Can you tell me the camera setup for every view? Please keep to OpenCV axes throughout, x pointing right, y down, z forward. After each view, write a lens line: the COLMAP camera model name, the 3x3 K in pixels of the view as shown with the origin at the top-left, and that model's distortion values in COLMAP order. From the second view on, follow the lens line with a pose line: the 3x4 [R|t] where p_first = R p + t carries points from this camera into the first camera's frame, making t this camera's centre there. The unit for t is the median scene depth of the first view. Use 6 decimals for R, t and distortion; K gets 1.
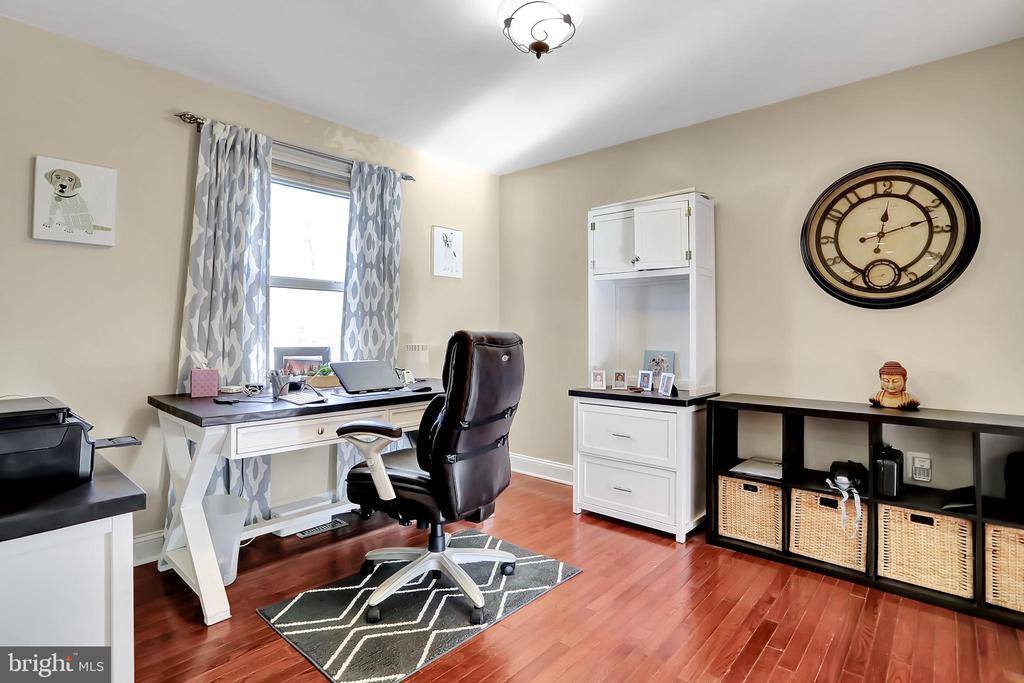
lens RADIAL K [[517.5, 0, 499.2], [0, 517.5, 320.3], [0, 0, 1]] dist [-0.035132, 0.006271]
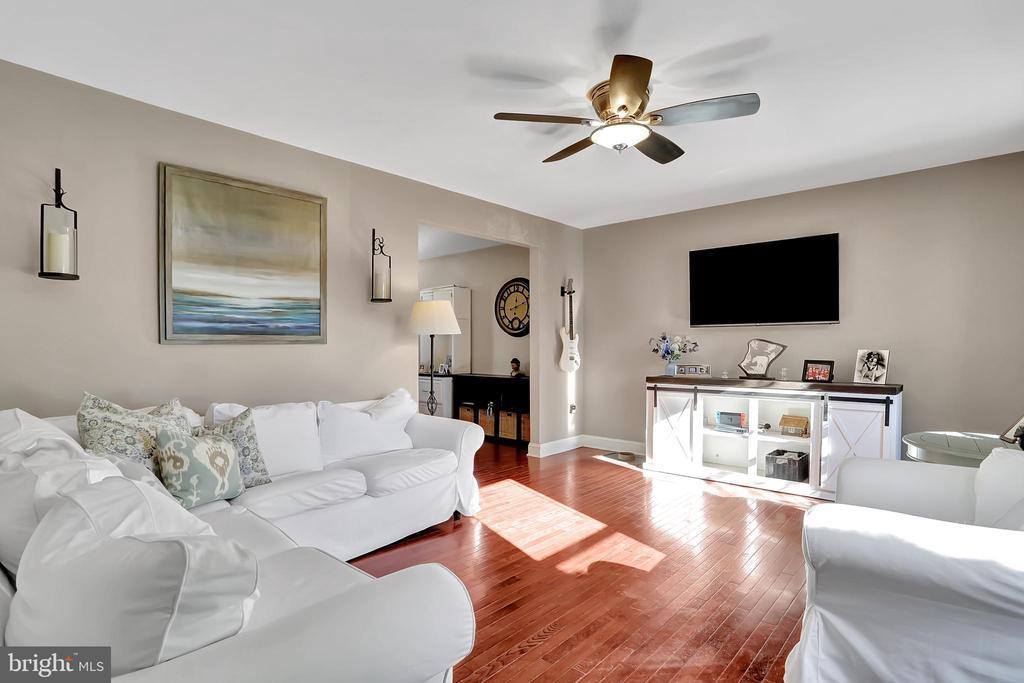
lens RADIAL K [[517.5, 0, 511.2], [0, 517.5, 351.4], [0, 0, 1]] dist [-0.035132, 0.006271]
pose [[0.999920, -0.004923, -0.011622, 0.754157], [0.005275, 0.999524, 0.030391, -0.029874], [0.011467, -0.030449, 0.999471, -1.531162]]
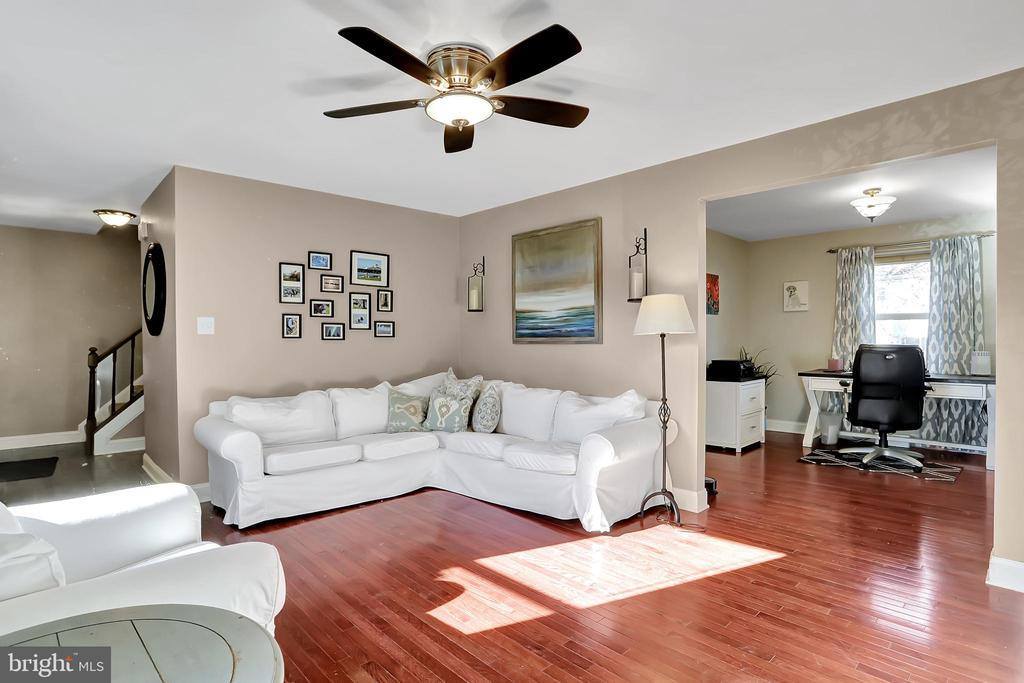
lens RADIAL K [[538.7, 0, 509.5], [0, 538.7, 340.2], [0, 0, 1]] dist [-0.030729, 0.012139]
pose [[-0.093077, 0.001079, -0.995658, 1.945019], [0.026730, 0.999642, -0.001416, -0.027249], [0.995300, -0.026746, -0.093073, -0.258944]]
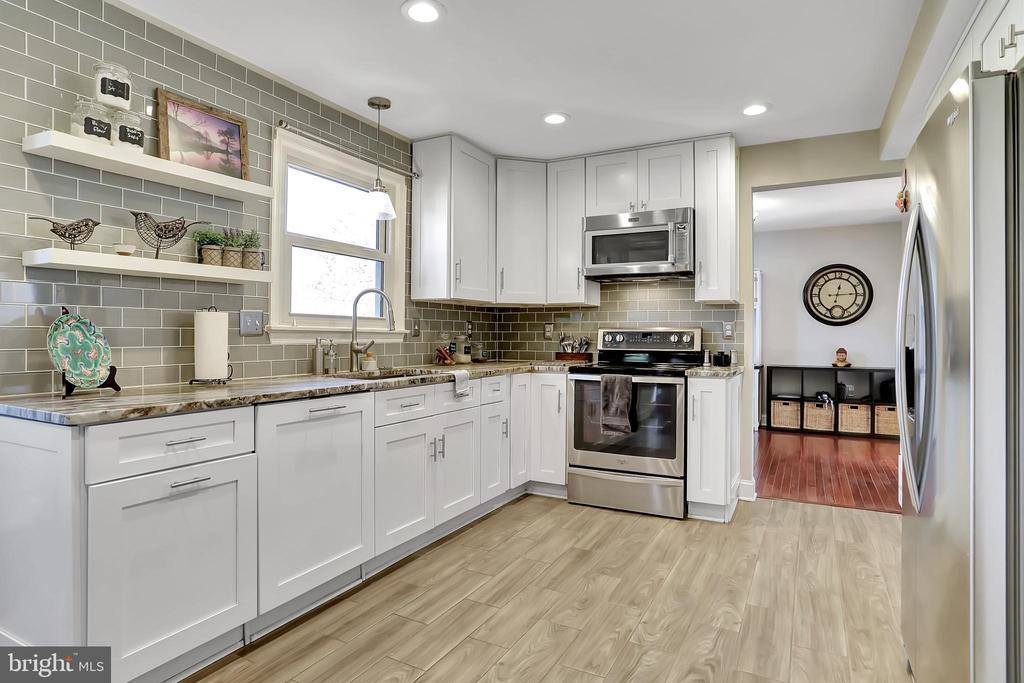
lens RADIAL K [[565.1, 0, 499.8], [0, 565.1, 336.5], [0, 0, 1]] dist [-0.048093, 0.001640]
pose [[0.973862, 0.001636, 0.227134, -1.368903], [-0.007492, 0.999661, 0.024922, -0.026682], [-0.227016, -0.025972, 0.973545, -1.169740]]
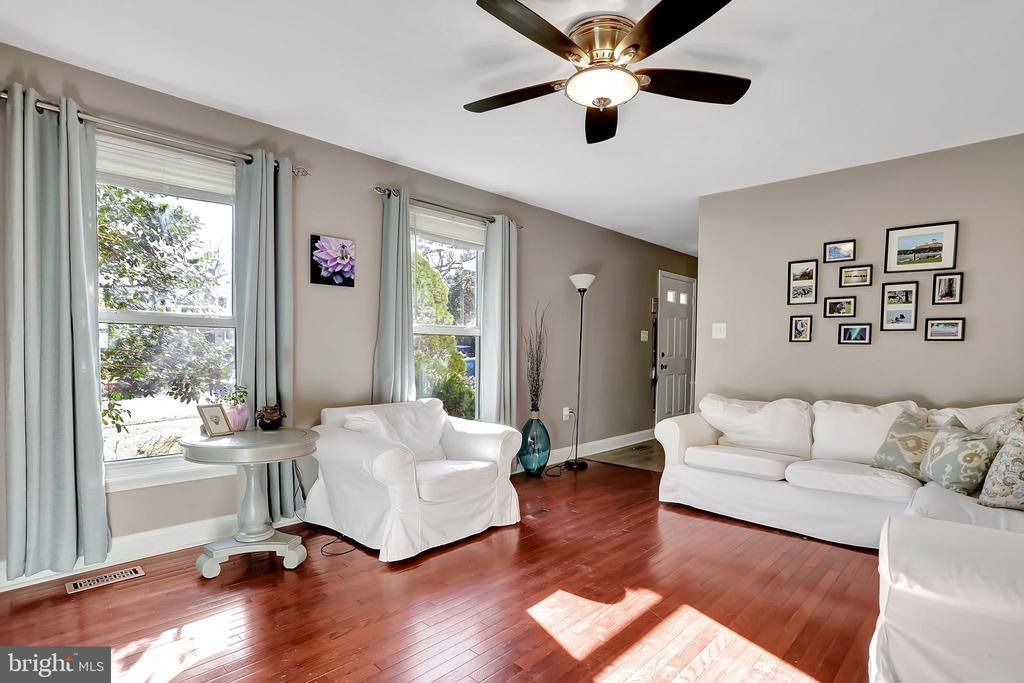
lens RADIAL K [[517.5, 0, 508.0], [0, 517.5, 371.3], [0, 0, 1]] dist [-0.035132, 0.006271]
pose [[-0.998454, -0.017362, 0.052803, 1.072476], [-0.016372, 0.999683, 0.019137, 0.018475], [-0.053118, 0.018243, -0.998422, 0.464736]]
